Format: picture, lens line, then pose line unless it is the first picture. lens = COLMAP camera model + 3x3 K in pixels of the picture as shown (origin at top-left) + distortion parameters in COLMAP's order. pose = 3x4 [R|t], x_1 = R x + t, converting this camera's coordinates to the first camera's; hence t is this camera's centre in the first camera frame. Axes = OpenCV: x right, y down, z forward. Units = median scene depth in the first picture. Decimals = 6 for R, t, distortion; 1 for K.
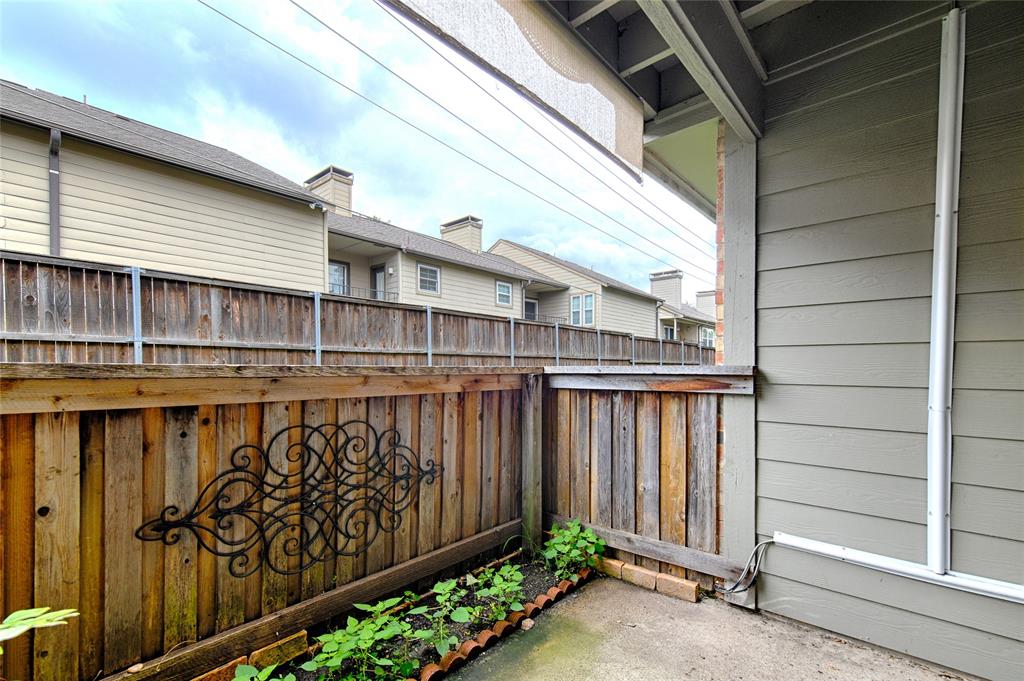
lens RADIAL K [[447.9, 0, 510.9], [0, 447.9, 380.1], [0, 0, 1]] dist [0.001418, 0.000147]
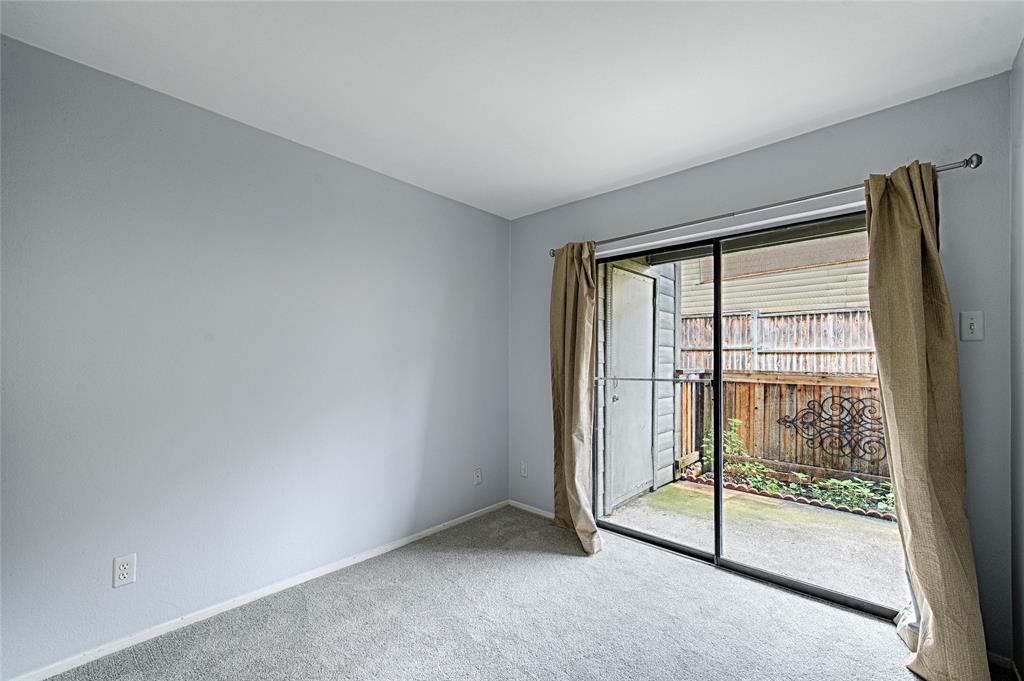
lens RADIAL K [[416.2, 0, 511.3], [0, 416.2, 345.6], [0, 0, 1]] dist [0.007427, -0.001405]
pose [[-0.046942, -0.025950, -0.998561, 1.947164], [-0.029779, 0.999255, -0.024568, -0.068005], [0.998454, 0.028583, -0.047679, -0.692384]]
